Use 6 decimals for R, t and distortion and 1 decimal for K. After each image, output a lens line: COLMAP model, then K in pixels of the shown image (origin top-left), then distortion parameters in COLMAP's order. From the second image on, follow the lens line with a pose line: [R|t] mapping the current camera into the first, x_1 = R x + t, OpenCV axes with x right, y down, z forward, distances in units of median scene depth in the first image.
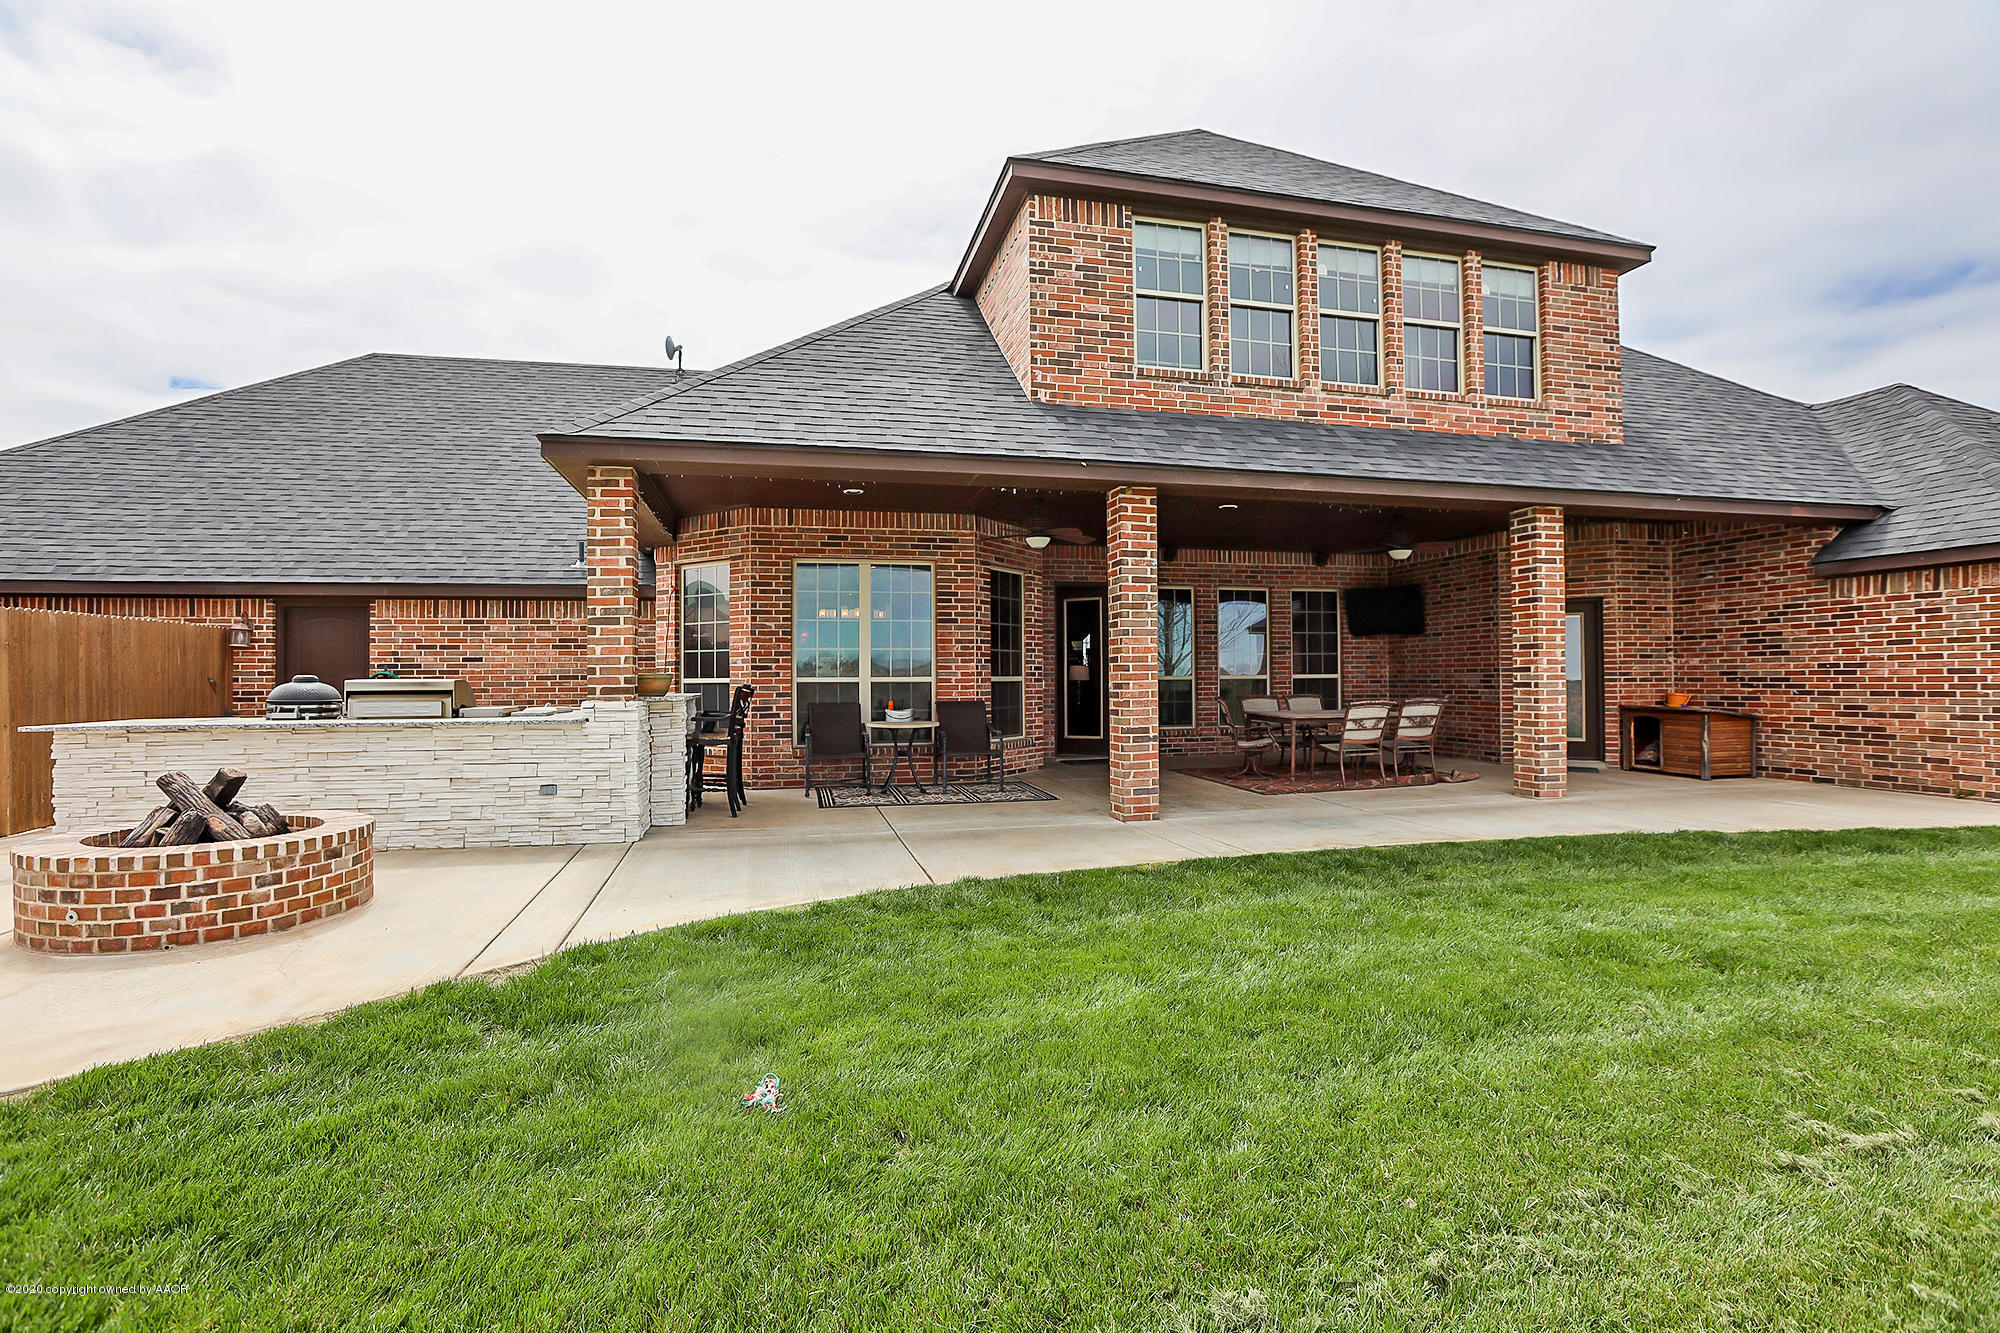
lens RADIAL K [[976.2, 0, 958.3], [0, 976.2, 677.9], [0, 0, 1]] dist [-0.042131, 0.016027]
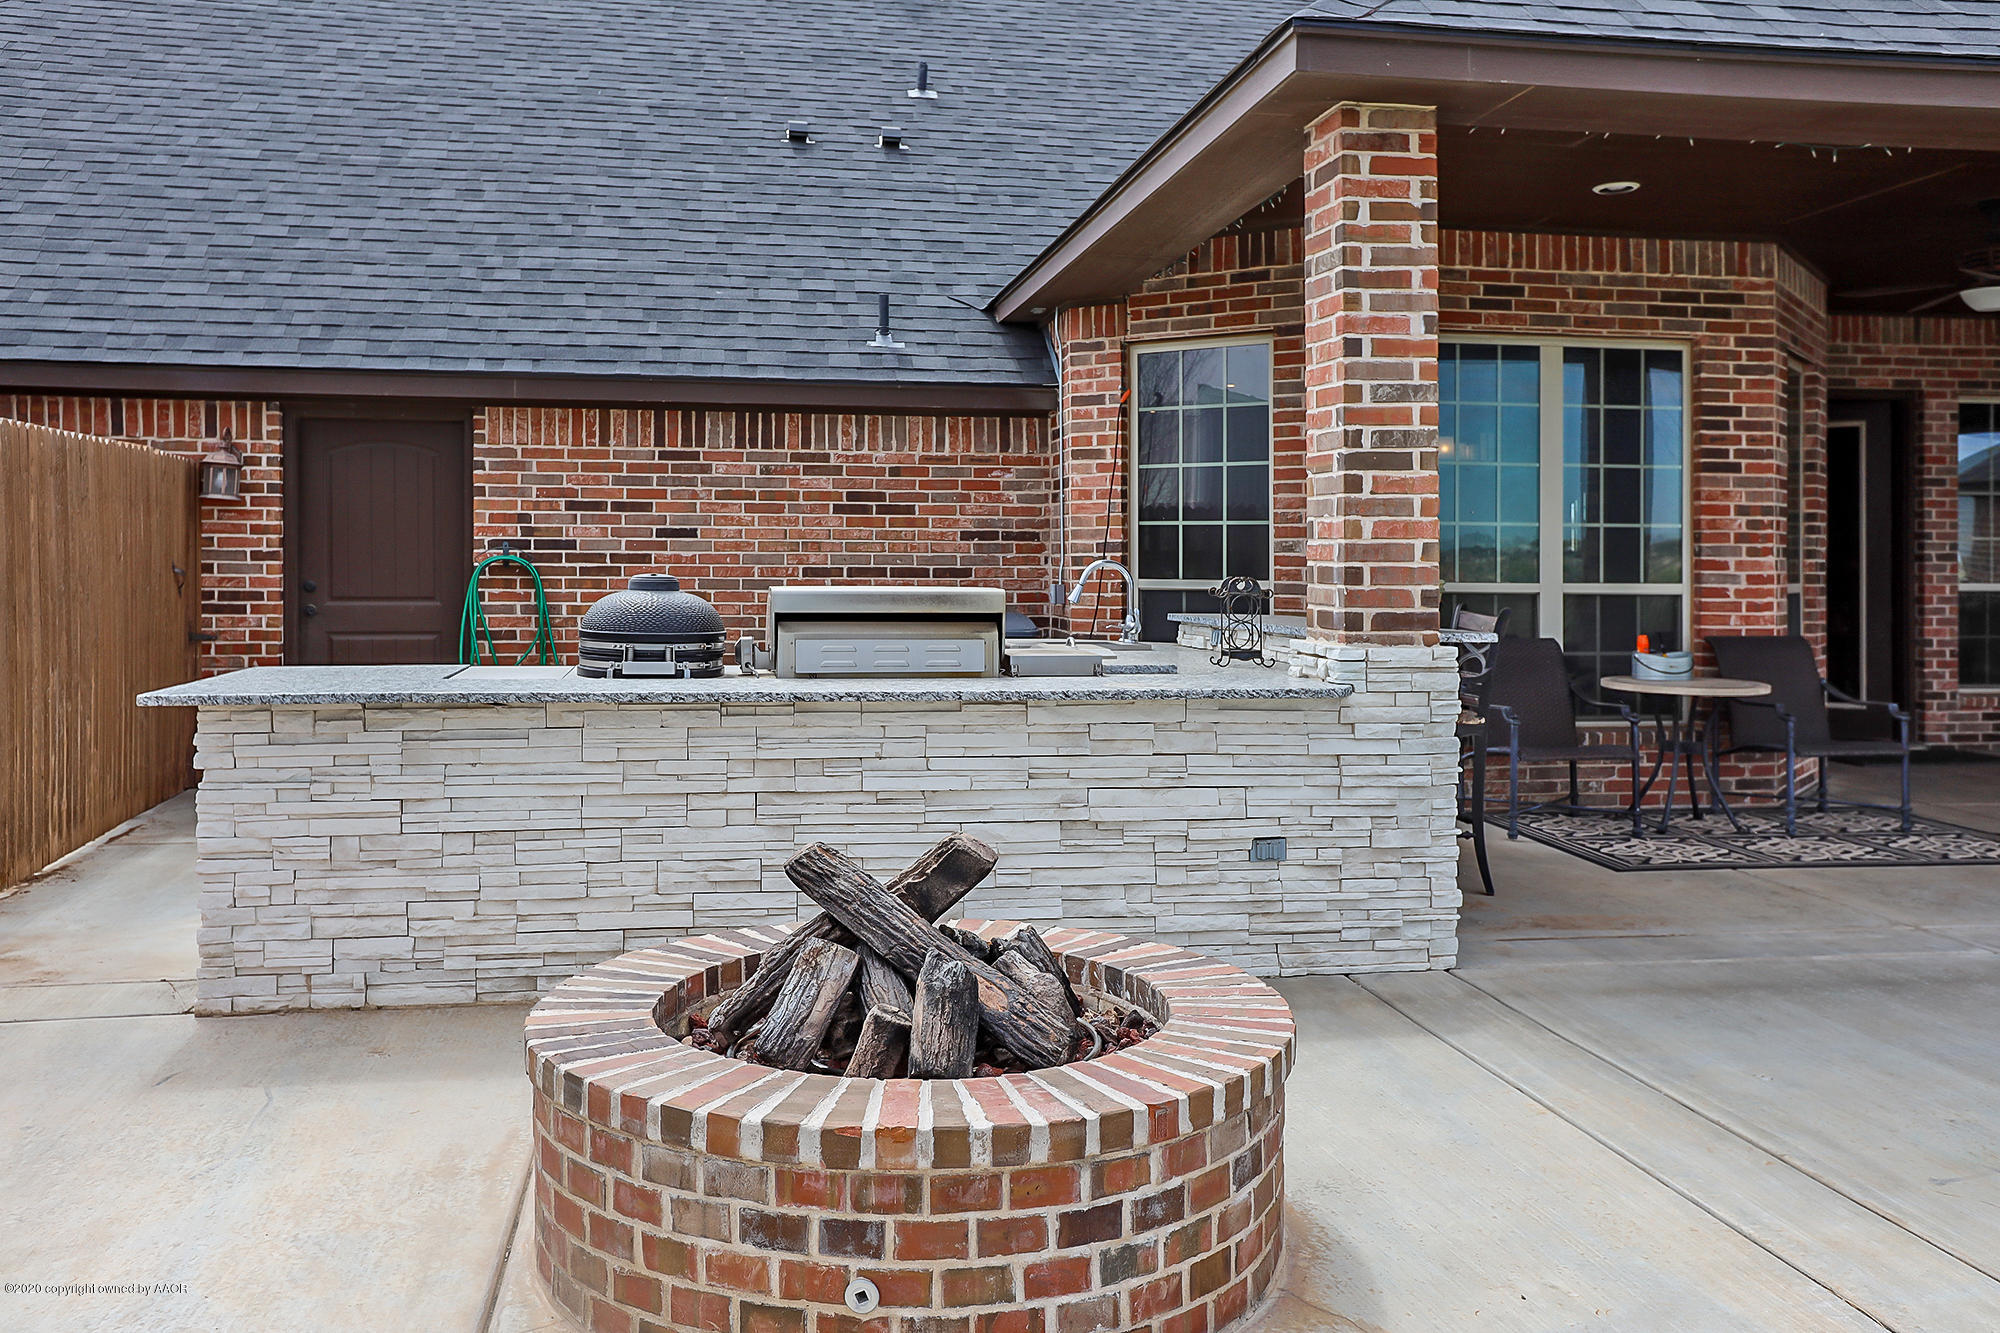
lens RADIAL K [[1727.9, 0, 998.5], [0, 1727.9, 589.8], [0, 0, 1]] dist [0.013903, 0.010991]
pose [[0.999241, 0.015477, -0.035740, -0.422580], [-0.014922, 0.999765, 0.015726, -0.008685], [0.035975, -0.015181, 0.999237, 0.182354]]
